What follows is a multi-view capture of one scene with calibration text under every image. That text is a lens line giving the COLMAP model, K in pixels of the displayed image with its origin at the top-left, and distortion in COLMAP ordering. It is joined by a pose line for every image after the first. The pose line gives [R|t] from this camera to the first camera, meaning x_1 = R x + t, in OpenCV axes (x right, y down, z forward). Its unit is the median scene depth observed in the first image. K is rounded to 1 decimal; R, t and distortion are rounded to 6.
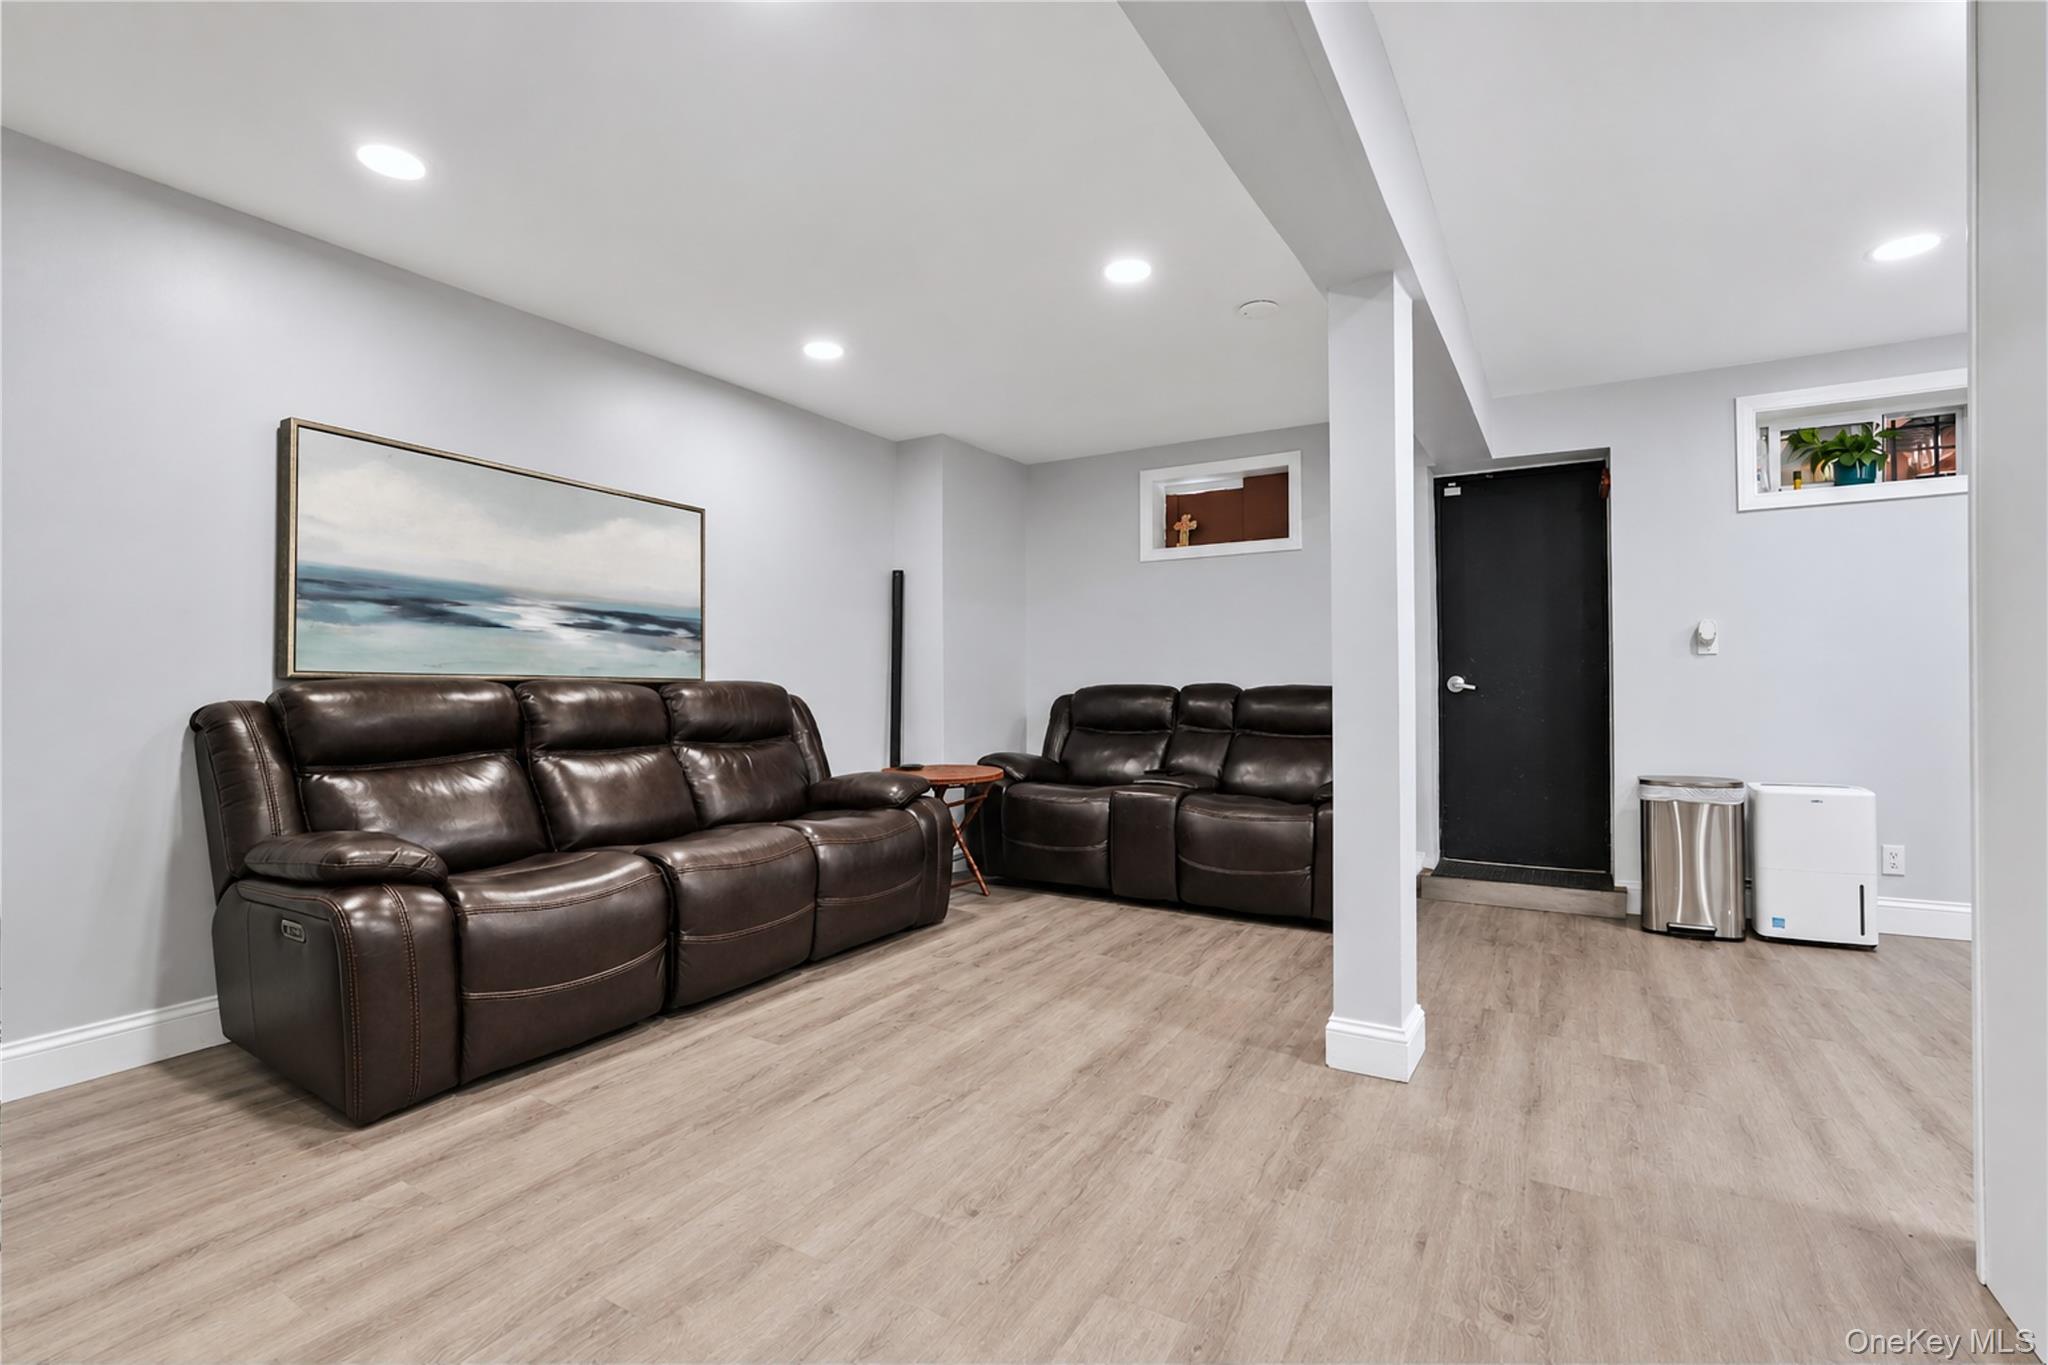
lens RADIAL K [[960.8, 0, 1022.7], [0, 960.8, 684.8], [0, 0, 1]] dist [0.002041, 0.000490]
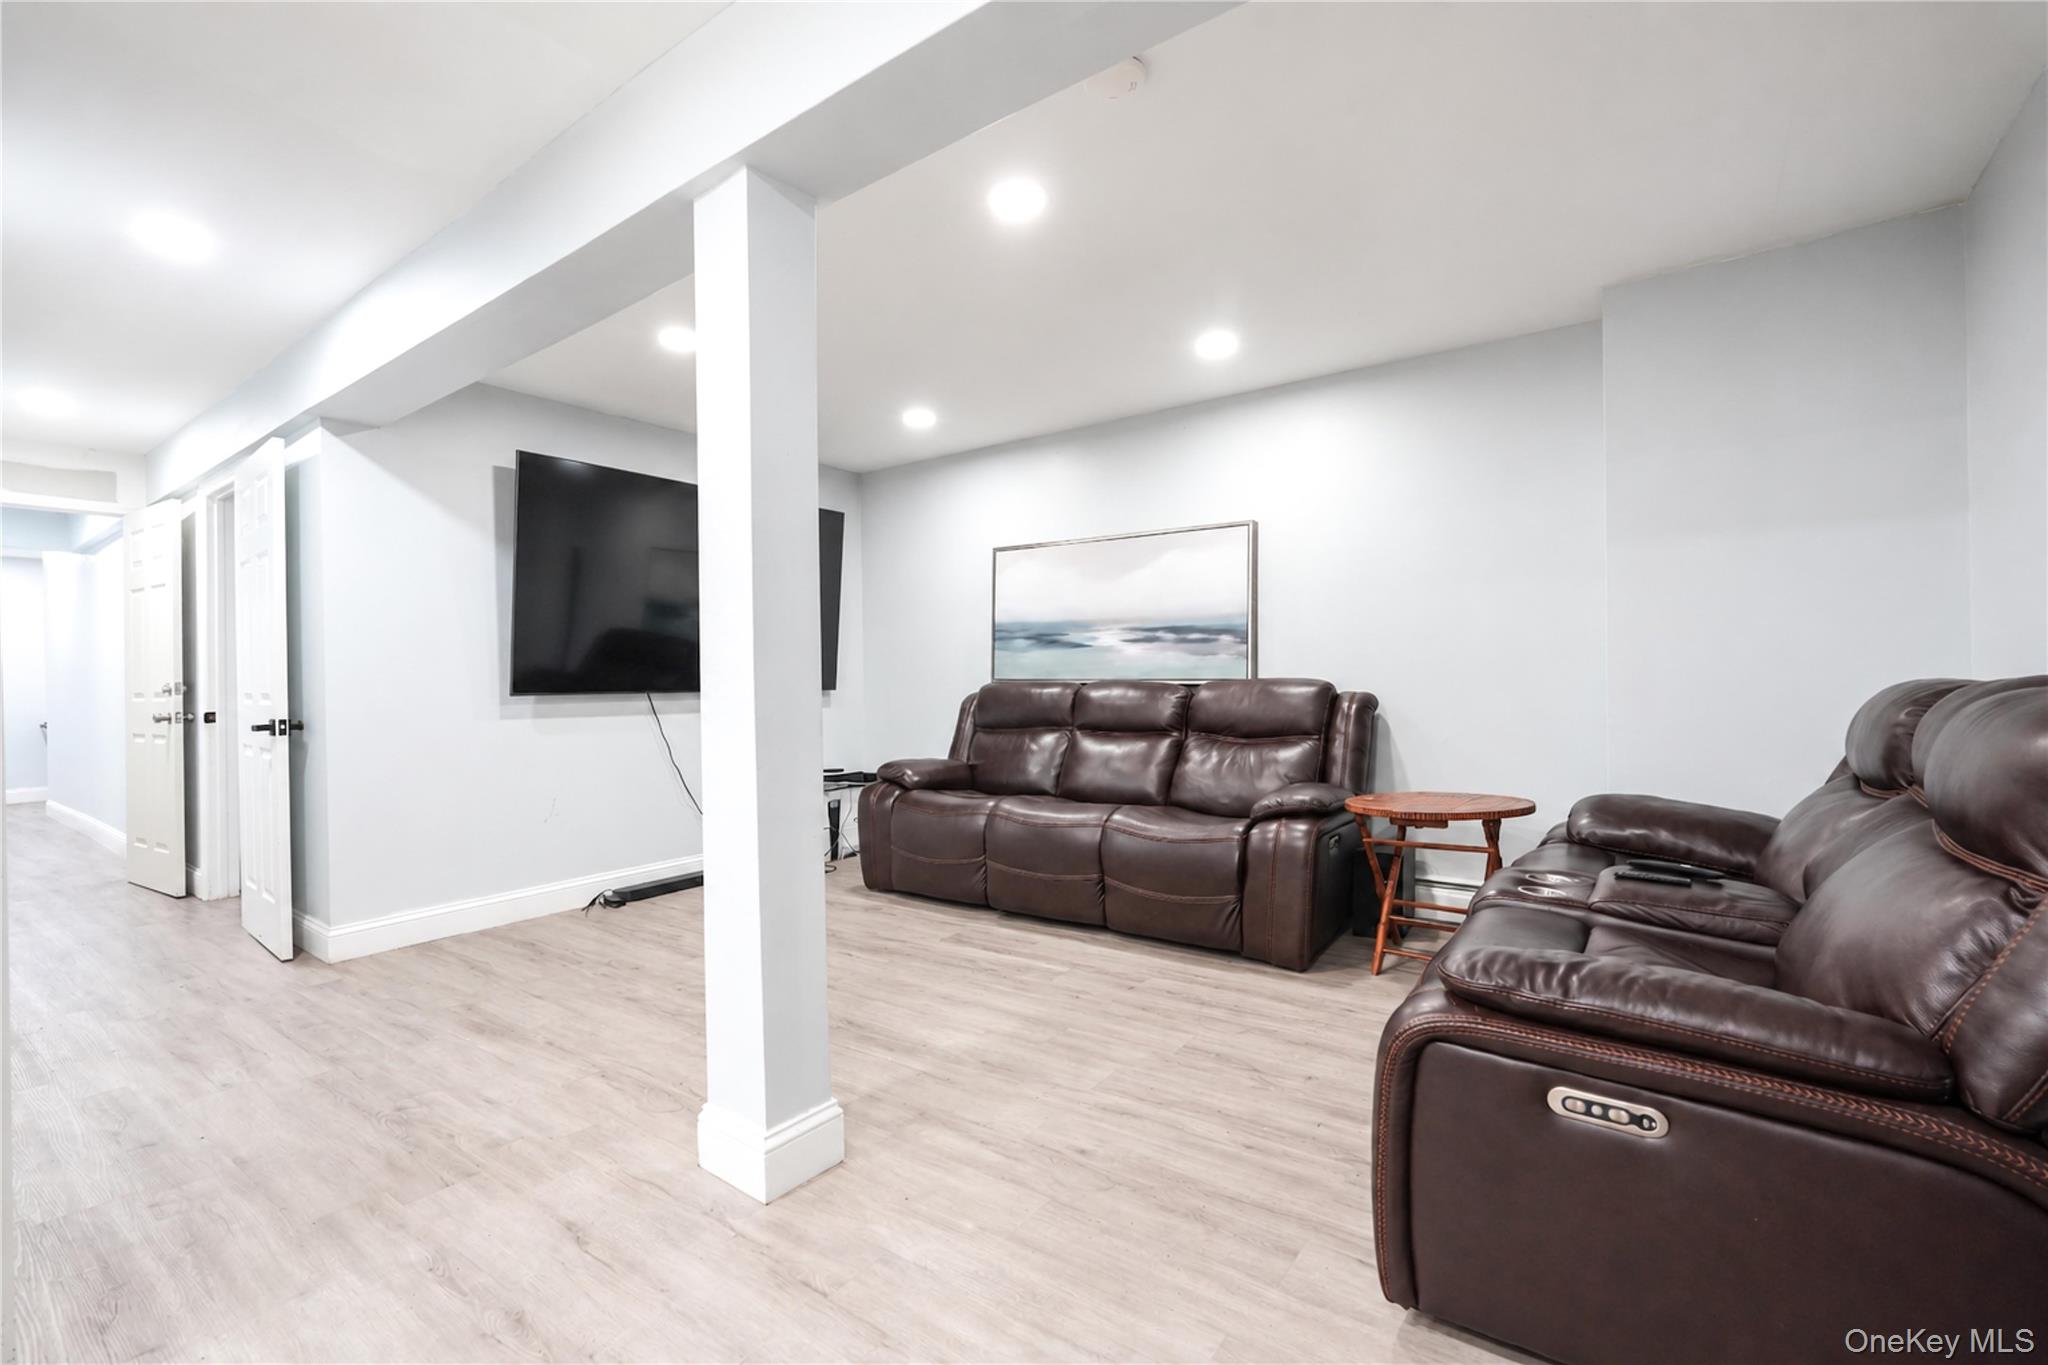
lens RADIAL K [[901.2, 0, 1012.7], [0, 901.2, 686.3], [0, 0, 1]] dist [-0.021089, 0.011343]
pose [[-0.113422, 0.011404, -0.993481, 0.867495], [0.014299, 0.999849, 0.009845, -0.013114], [0.993444, -0.013090, -0.113568, 1.030355]]
